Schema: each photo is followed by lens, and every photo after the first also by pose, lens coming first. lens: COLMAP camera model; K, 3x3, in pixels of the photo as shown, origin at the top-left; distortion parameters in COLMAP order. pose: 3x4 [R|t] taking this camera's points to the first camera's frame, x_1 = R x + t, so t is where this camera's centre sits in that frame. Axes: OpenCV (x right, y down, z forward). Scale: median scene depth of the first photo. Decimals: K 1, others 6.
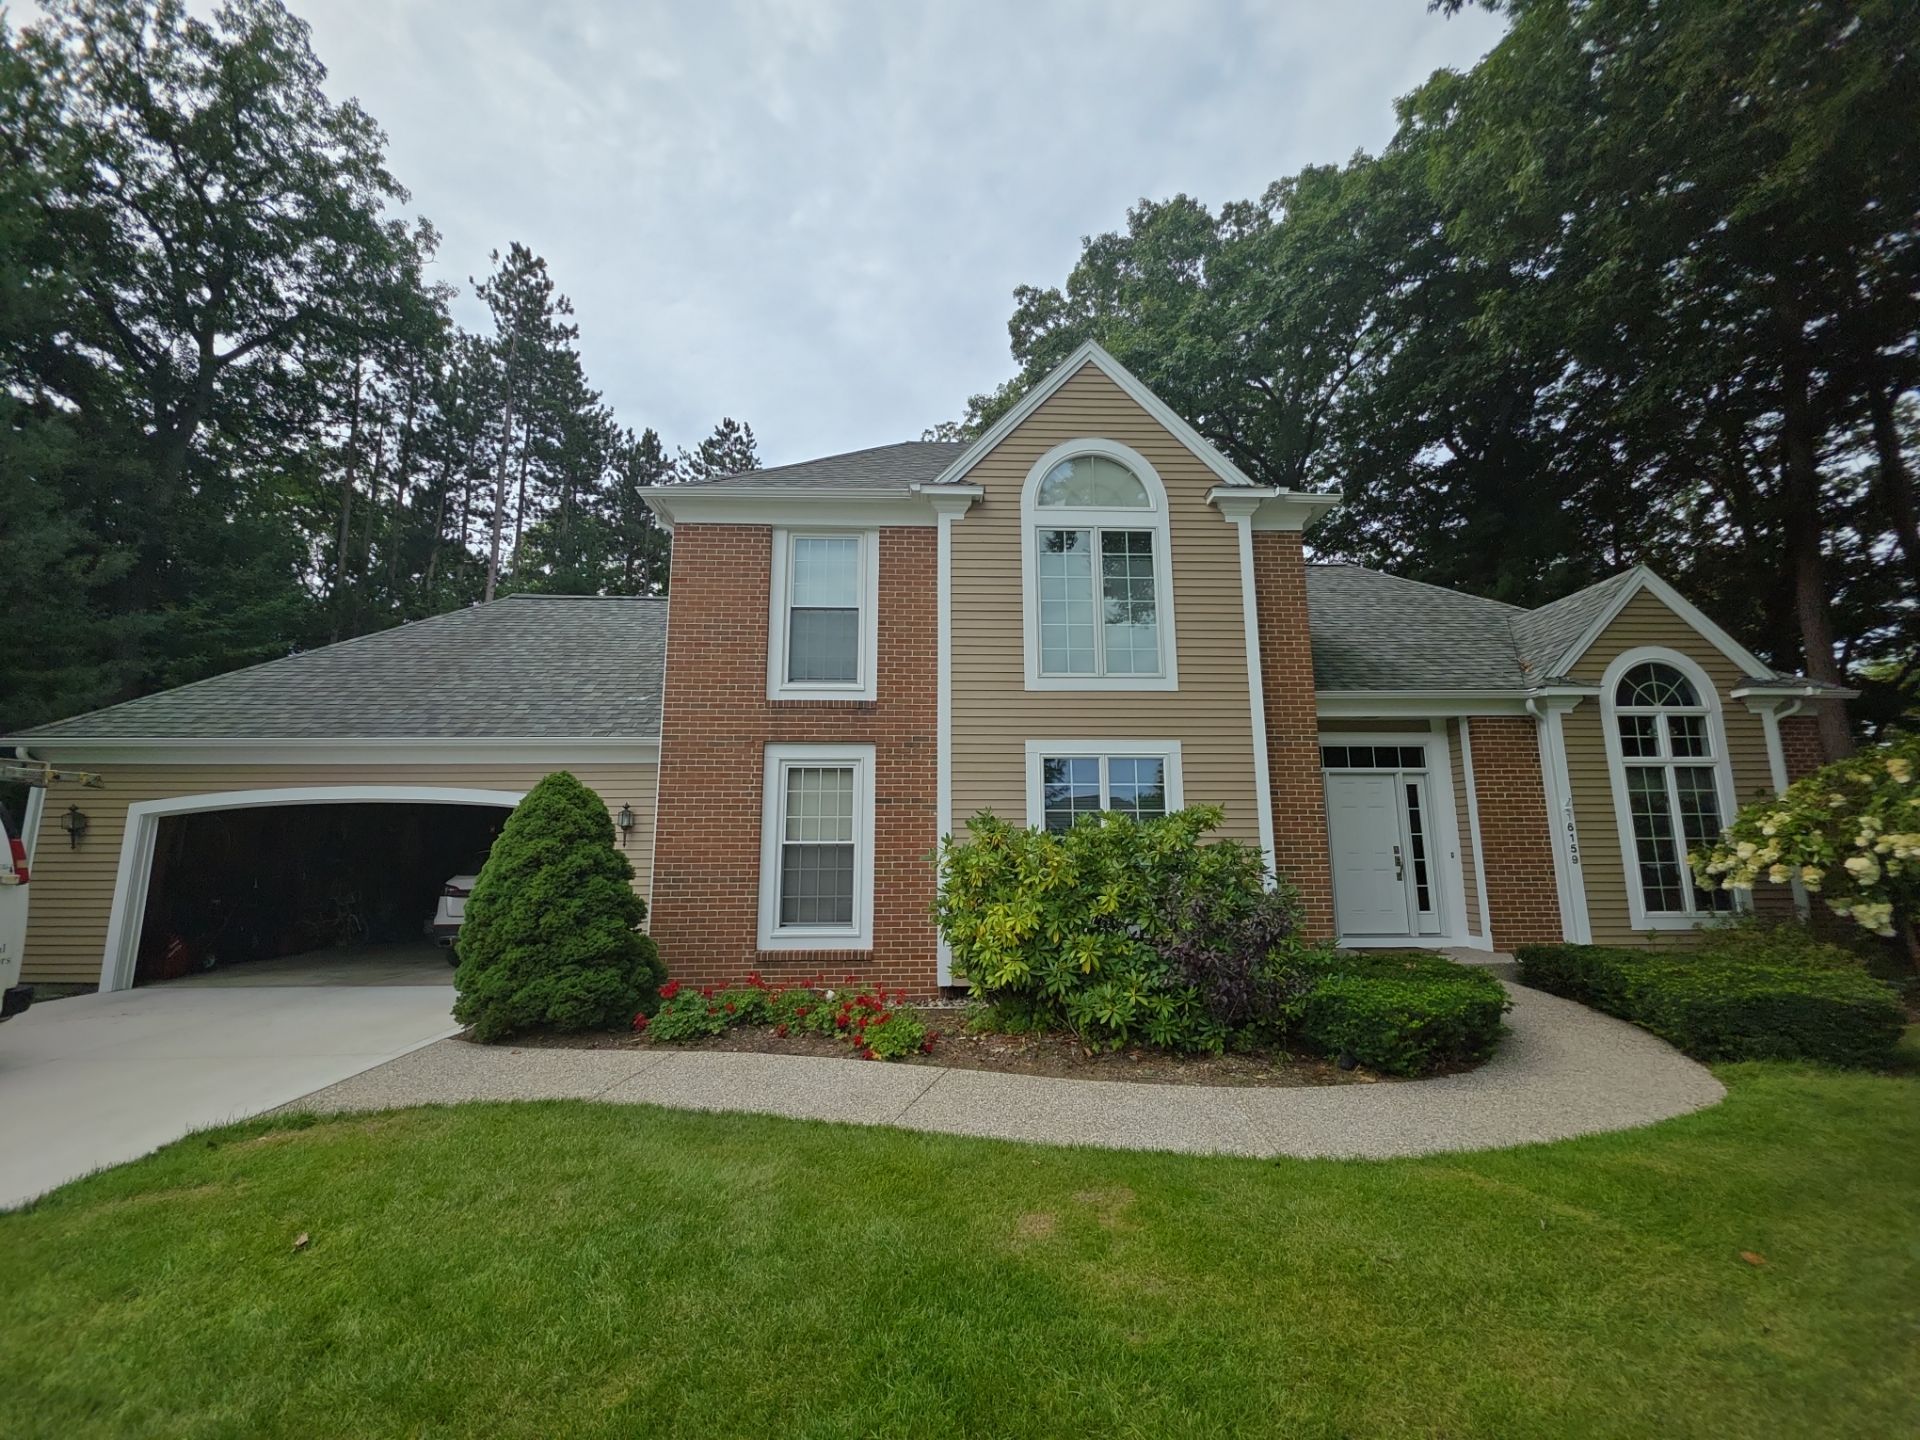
lens RADIAL K [[760.8, 0, 954.7], [0, 760.8, 729.7], [0, 0, 1]] dist [0.011318, -0.008008]
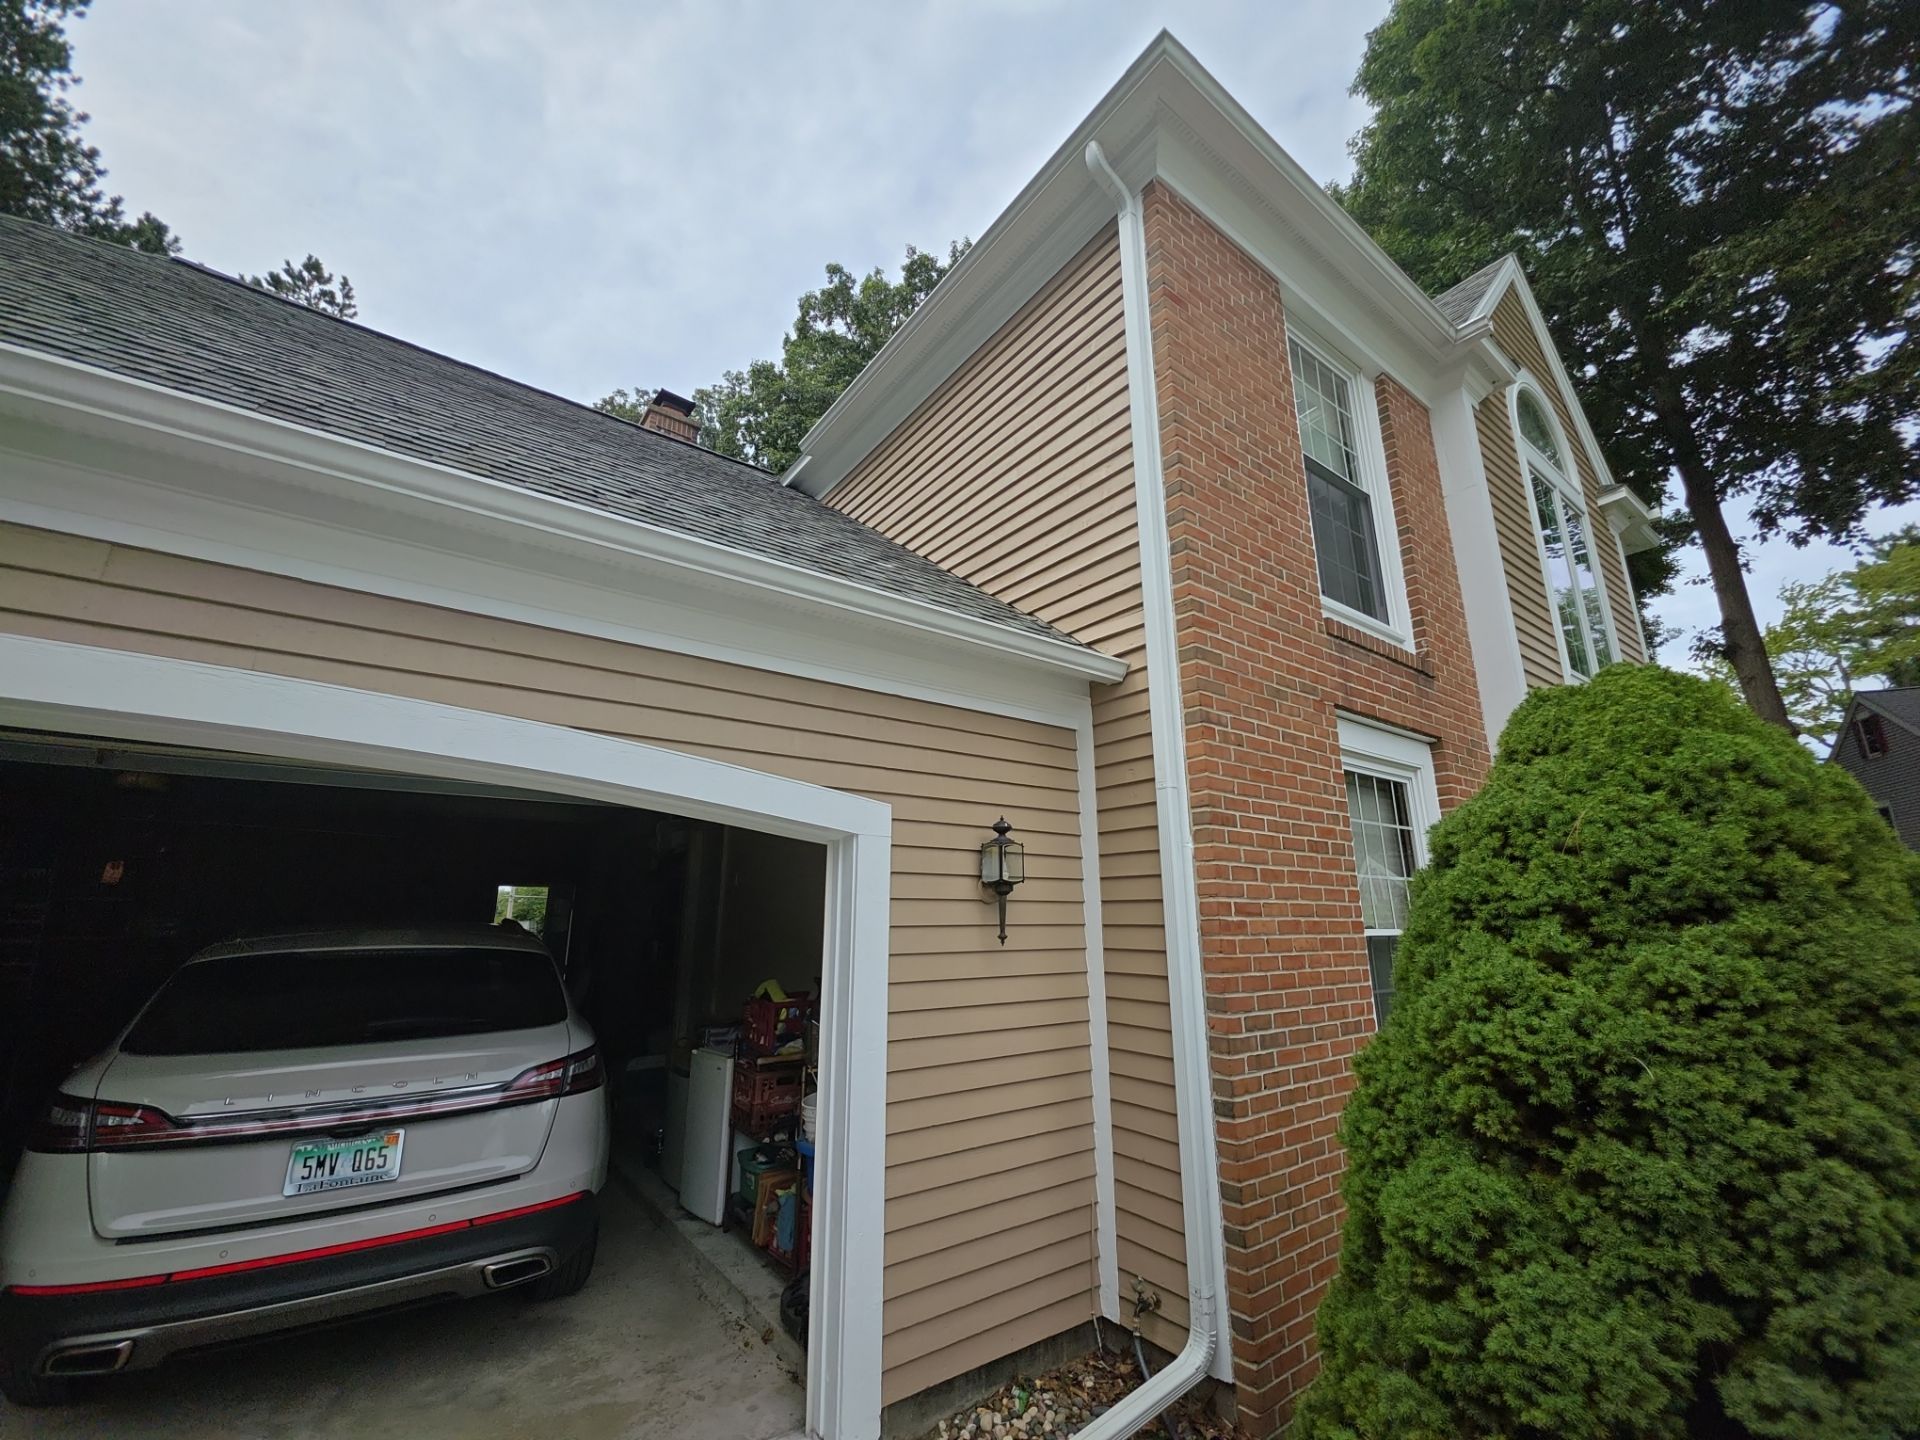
lens RADIAL K [[760.8, 0, 954.7], [0, 760.8, 729.7], [0, 0, 1]] dist [0.011318, -0.008008]
pose [[0.827517, 0.139900, 0.543732, -0.642123], [-0.094094, 0.989317, -0.111342, 0.095951], [-0.553500, 0.040976, 0.831841, 0.705162]]
